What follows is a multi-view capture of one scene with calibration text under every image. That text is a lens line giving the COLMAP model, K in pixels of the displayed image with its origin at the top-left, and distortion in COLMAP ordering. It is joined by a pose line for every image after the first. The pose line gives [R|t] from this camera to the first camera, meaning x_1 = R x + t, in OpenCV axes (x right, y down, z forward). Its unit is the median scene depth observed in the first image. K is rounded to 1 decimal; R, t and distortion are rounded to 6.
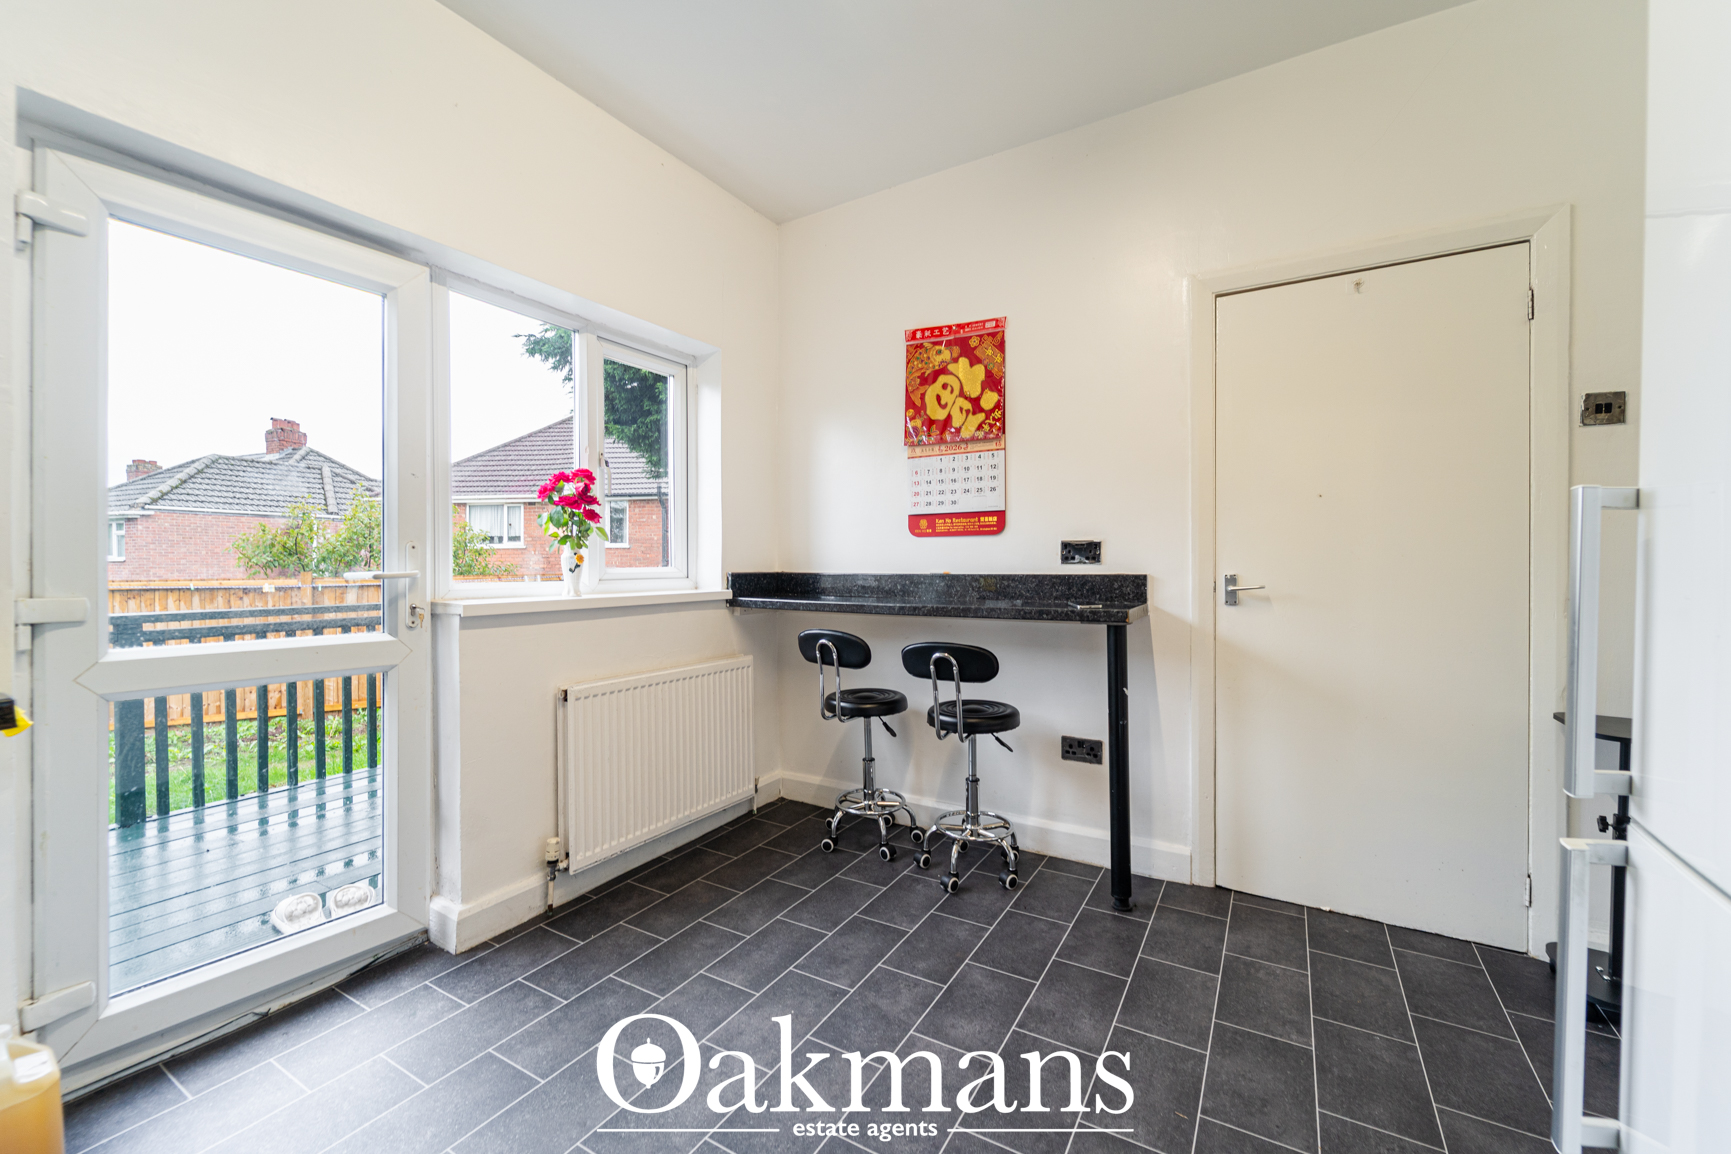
lens RADIAL K [[711.8, 0, 854.3], [0, 711.8, 564.5], [0, 0, 1]] dist [0.003889, -0.002298]
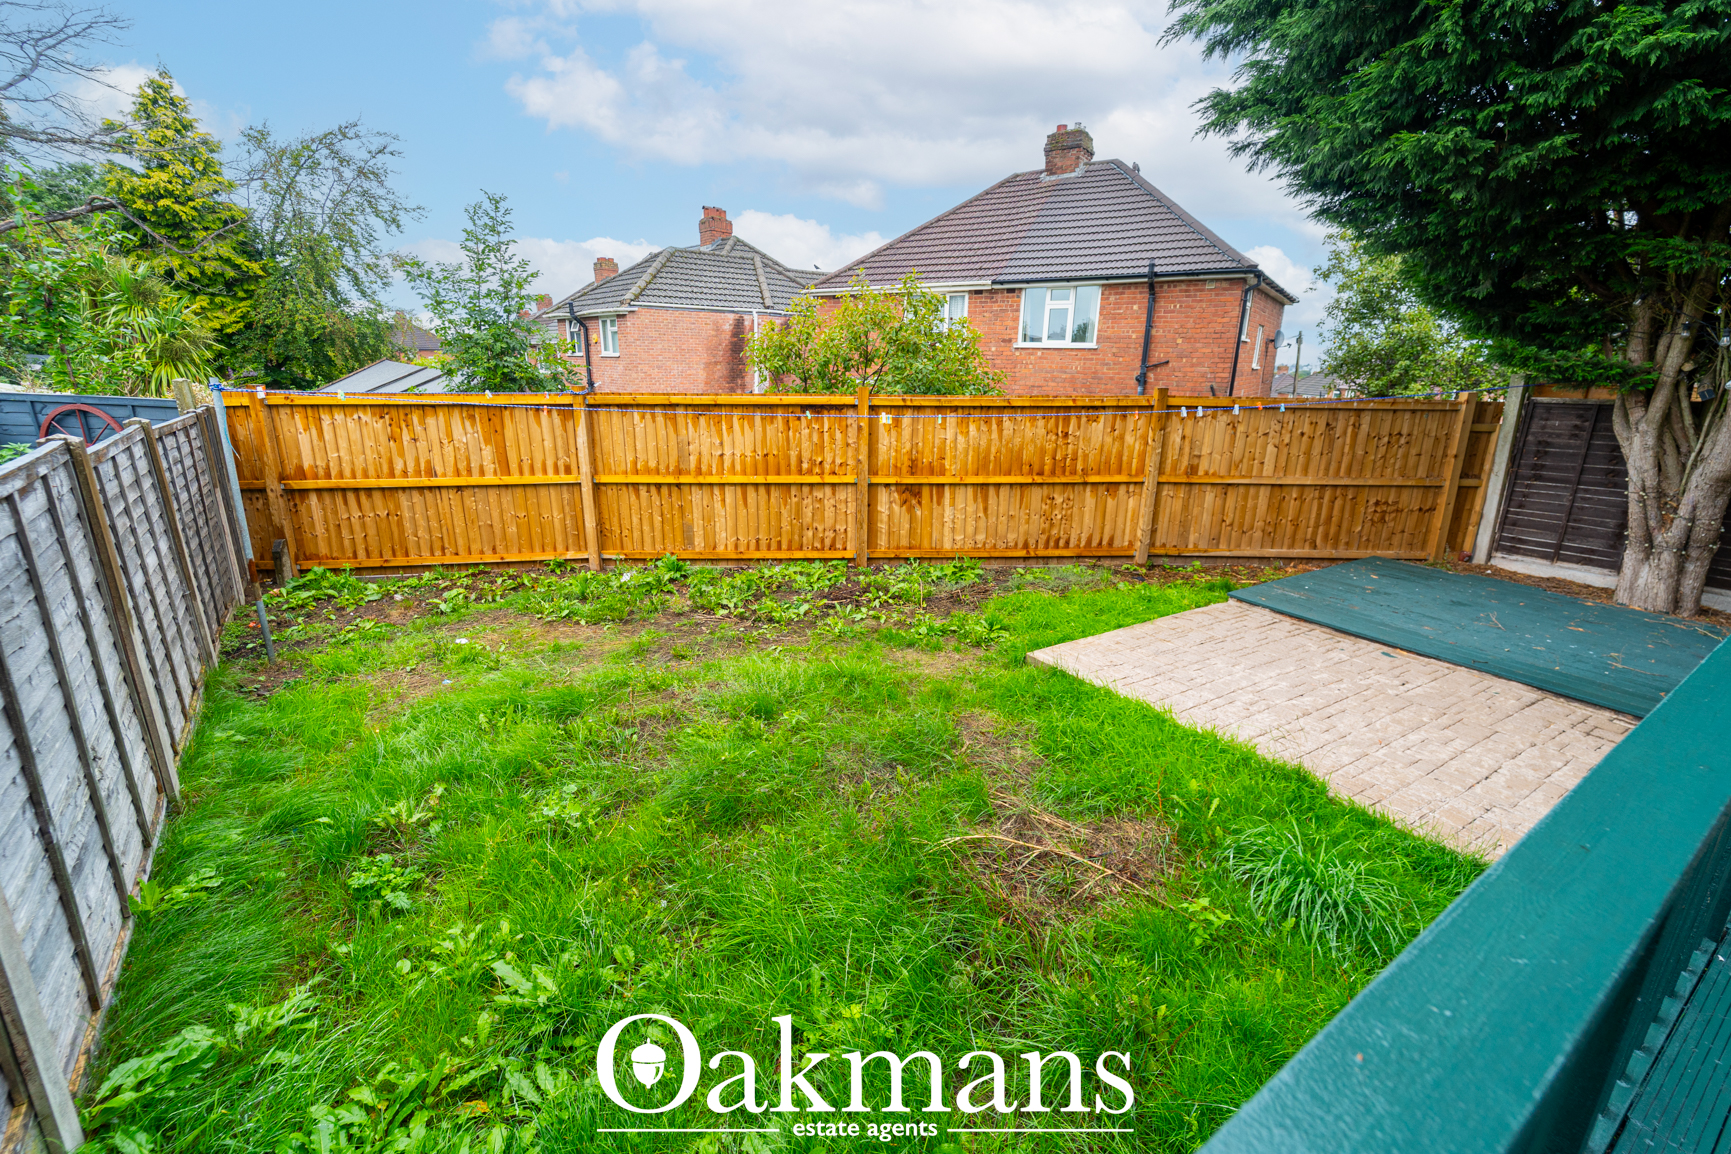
lens RADIAL K [[734.1, 0, 856.0], [0, 734.1, 567.6], [0, 0, 1]] dist [0.003670, -0.002269]
pose [[0.901764, 0.133443, -0.411114, -1.084129], [-0.016502, 0.961085, 0.275761, -0.057037], [0.431914, -0.241887, 0.868873, 0.609386]]
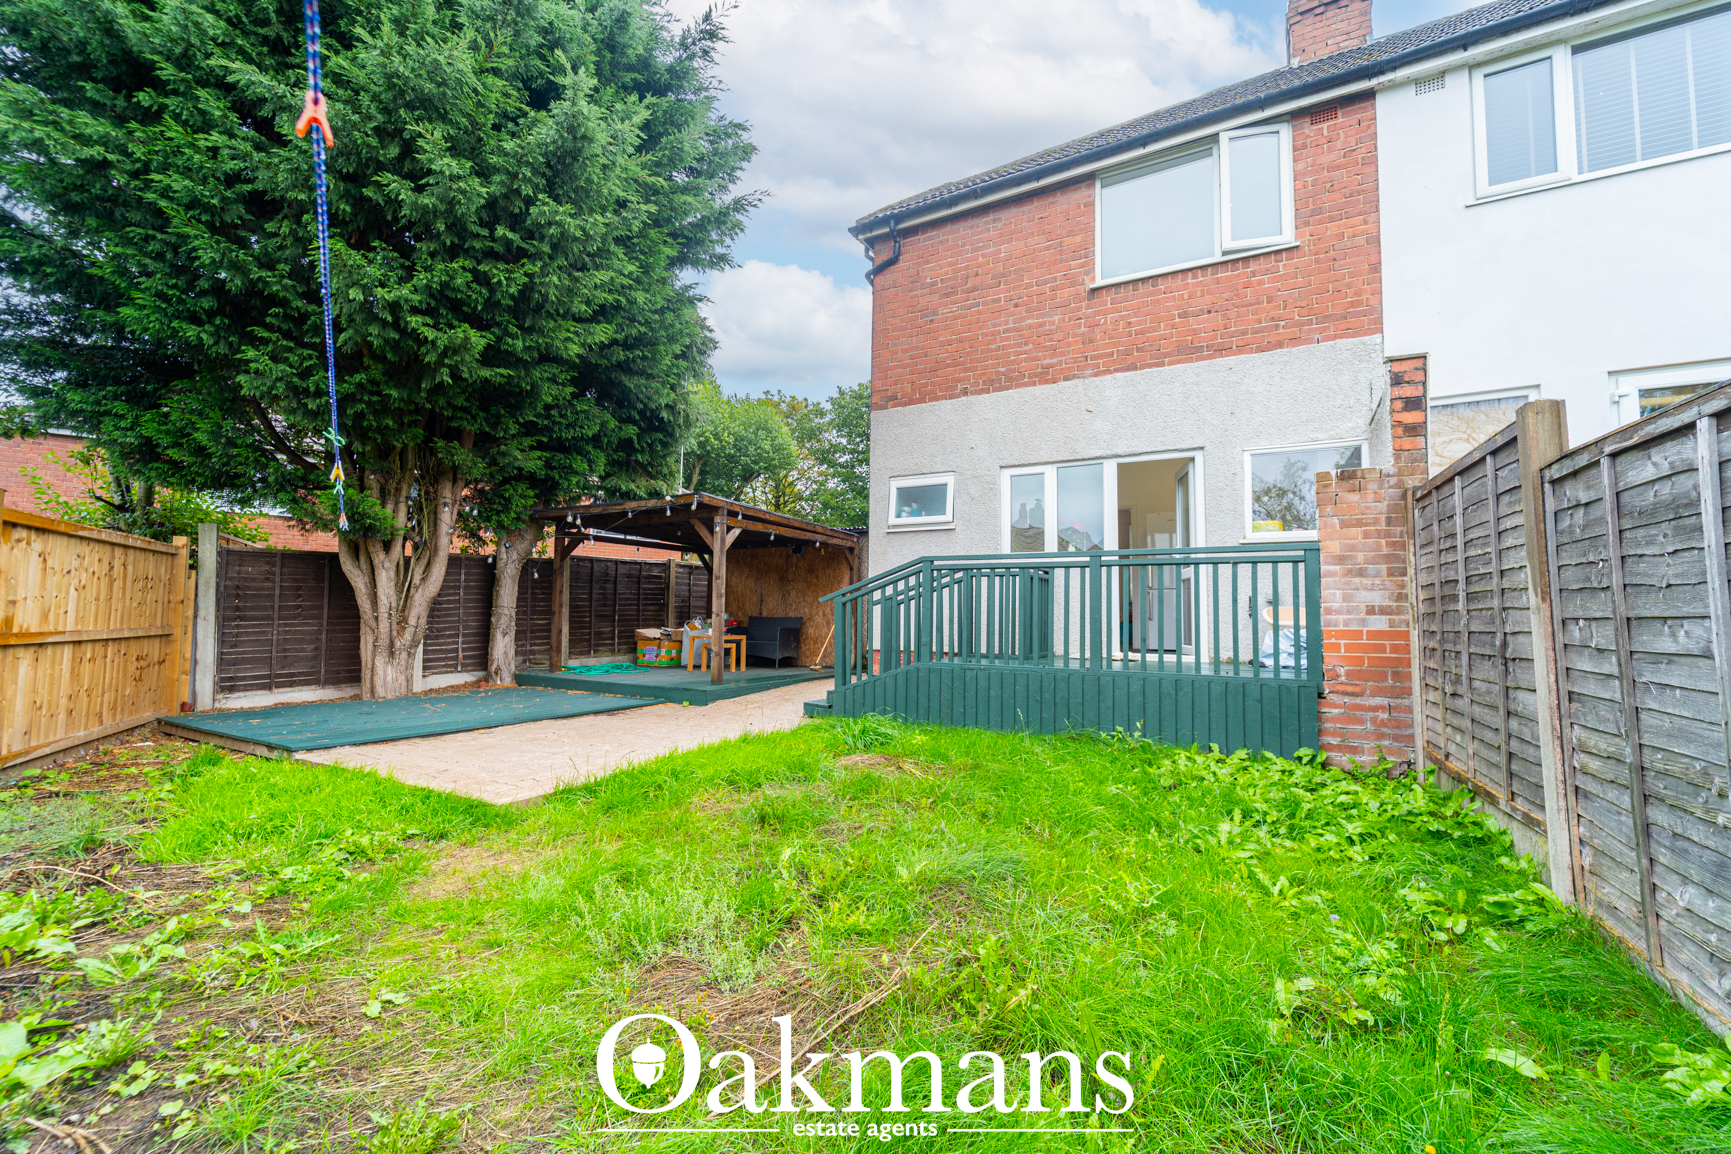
lens RADIAL K [[696.4, 0, 860.7], [0, 696.4, 575.9], [0, 0, 1]] dist [-0.000458, -0.000035]
pose [[-0.040259, 0.061469, 0.997297, -2.525658], [-0.015177, 0.997953, -0.062122, 0.229904], [-0.999074, -0.017637, -0.039244, 1.549067]]
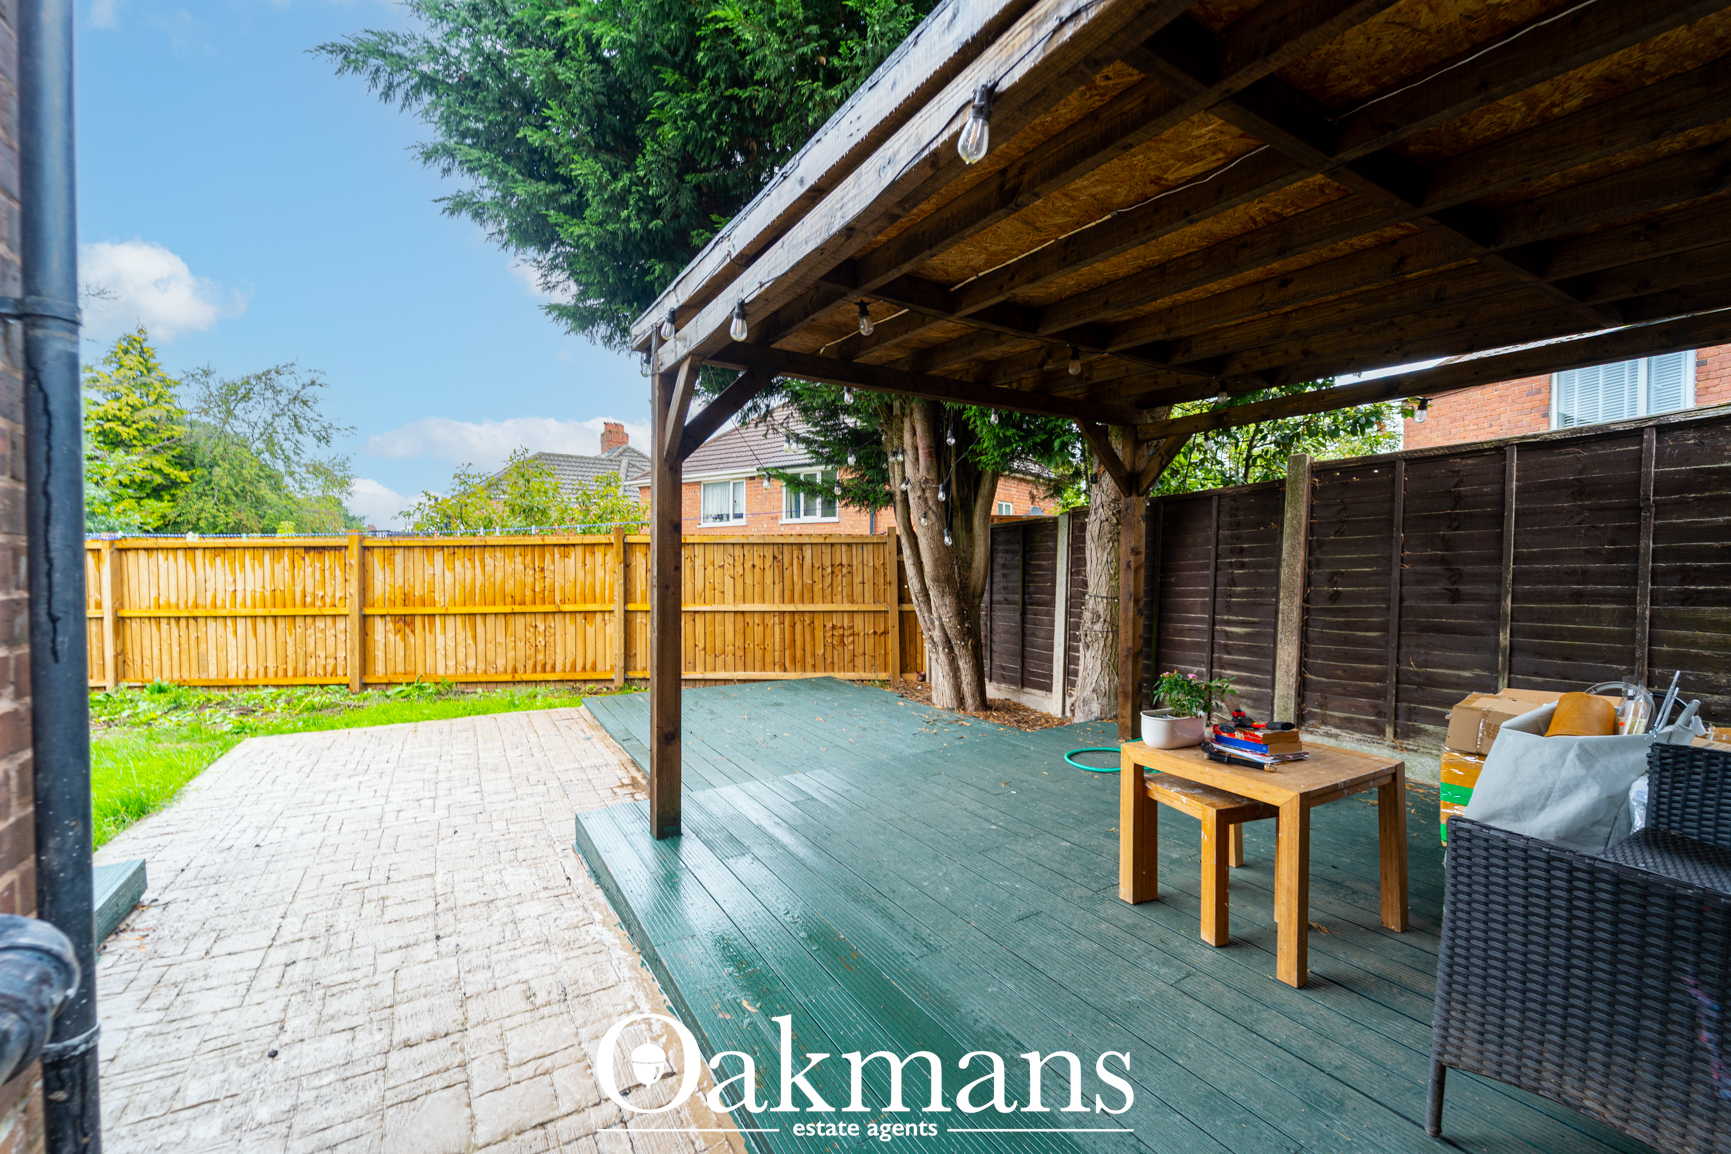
lens RADIAL K [[711.8, 0, 852.9], [0, 711.8, 566.0], [0, 0, 1]] dist [0.003889, -0.002298]
pose [[0.888783, 0.005118, -0.458299, 0.612599], [-0.000079, 0.999939, 0.011013, 0.123631], [0.458328, -0.009751, 0.888730, 1.247124]]
